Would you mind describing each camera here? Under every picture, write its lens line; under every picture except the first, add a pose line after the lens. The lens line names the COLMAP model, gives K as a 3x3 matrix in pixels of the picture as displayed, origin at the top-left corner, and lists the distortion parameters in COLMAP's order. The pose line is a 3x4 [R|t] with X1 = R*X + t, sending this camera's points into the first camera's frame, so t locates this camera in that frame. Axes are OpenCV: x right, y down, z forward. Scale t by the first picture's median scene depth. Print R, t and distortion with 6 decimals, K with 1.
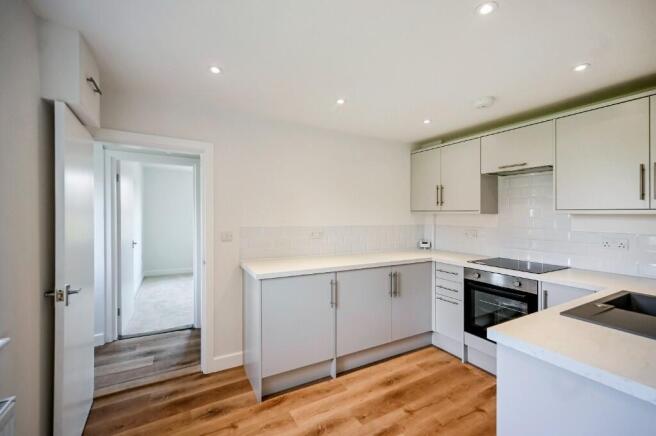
lens RADIAL K [[265.0, 0, 335.1], [0, 265.0, 210.0], [0, 0, 1]] dist [0.003919, -0.000201]
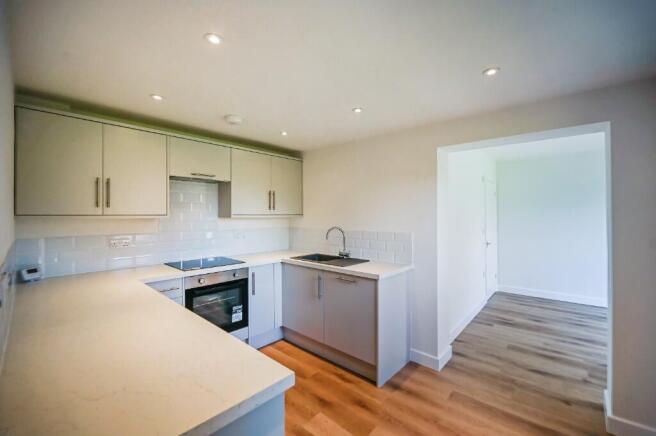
lens RADIAL K [[265.0, 0, 332.1], [0, 265.0, 215.8], [0, 0, 1]] dist [0.003919, -0.000201]
pose [[-0.262294, 0.012460, 0.964908, -0.507977], [-0.003394, 0.999899, -0.013834, 0.016299], [-0.964982, -0.006904, -0.262225, 0.722931]]
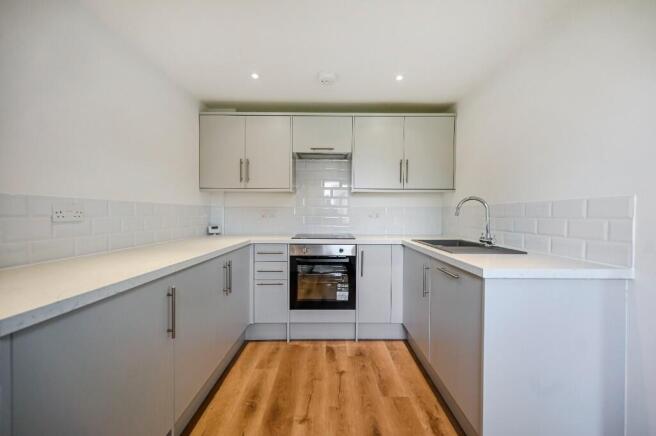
lens RADIAL K [[265.0, 0, 308.0], [0, 265.0, 216.8], [0, 0, 1]] dist [0.003919, -0.000201]
pose [[0.524480, -0.013151, 0.851321, -0.291436], [-0.015113, 0.999579, 0.024752, 0.088012], [-0.851289, -0.025847, 0.524061, 0.427906]]
